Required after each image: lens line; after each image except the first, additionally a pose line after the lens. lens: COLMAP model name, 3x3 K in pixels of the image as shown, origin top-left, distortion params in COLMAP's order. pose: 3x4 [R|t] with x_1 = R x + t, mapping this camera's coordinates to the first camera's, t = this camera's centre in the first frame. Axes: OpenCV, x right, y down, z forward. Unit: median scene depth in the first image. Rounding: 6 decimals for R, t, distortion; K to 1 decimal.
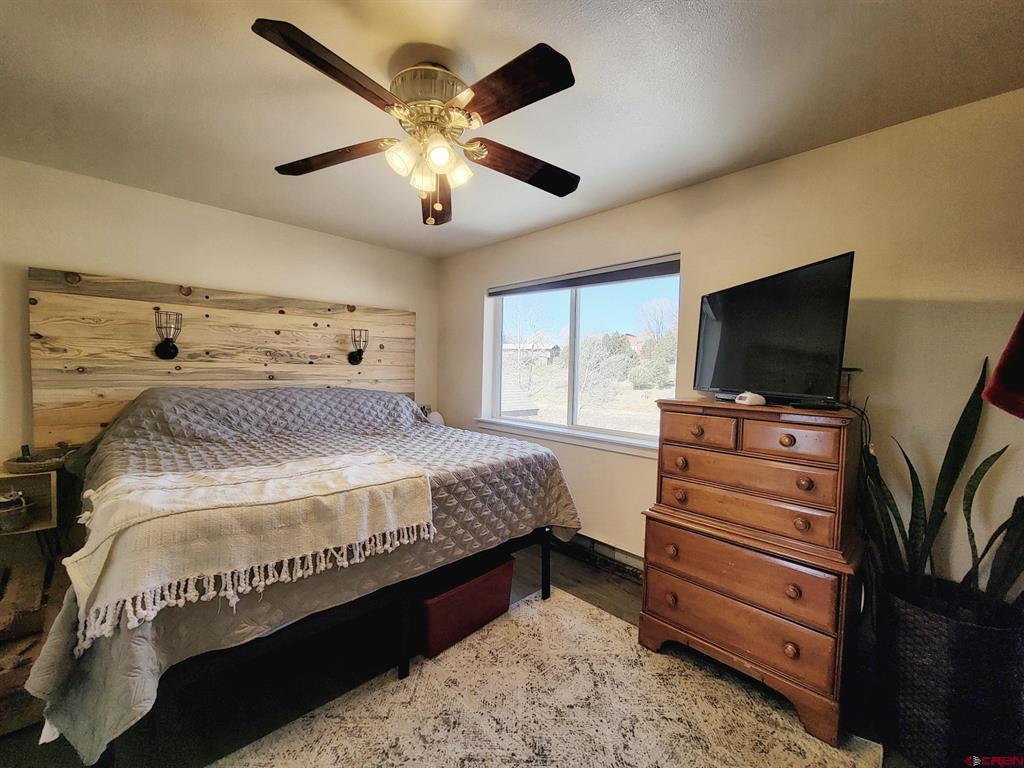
lens RADIAL K [[417.3, 0, 514.8], [0, 417.3, 387.1], [0, 0, 1]] dist [-0.003069, 0.000045]
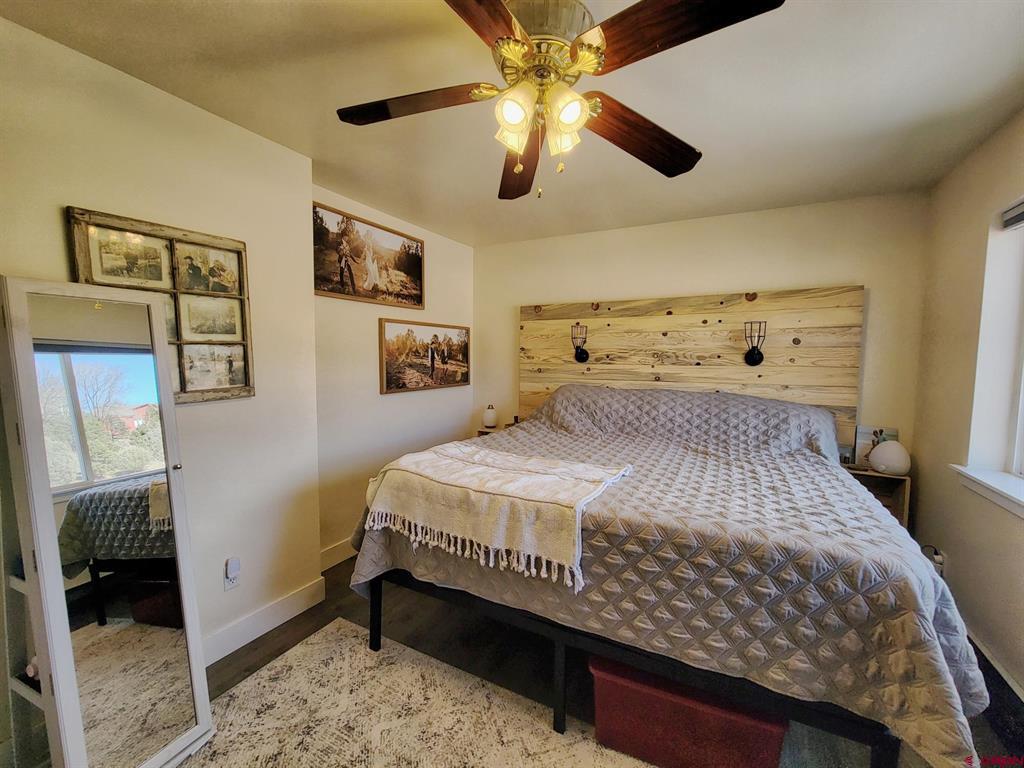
lens RADIAL K [[417.3, 0, 514.8], [0, 417.3, 387.1], [0, 0, 1]] dist [-0.003069, 0.000045]
pose [[0.307187, 0.048539, -0.950410, 0.324673], [-0.042527, 0.998401, 0.037244, -0.030130], [0.950698, 0.028977, 0.308760, 0.409898]]
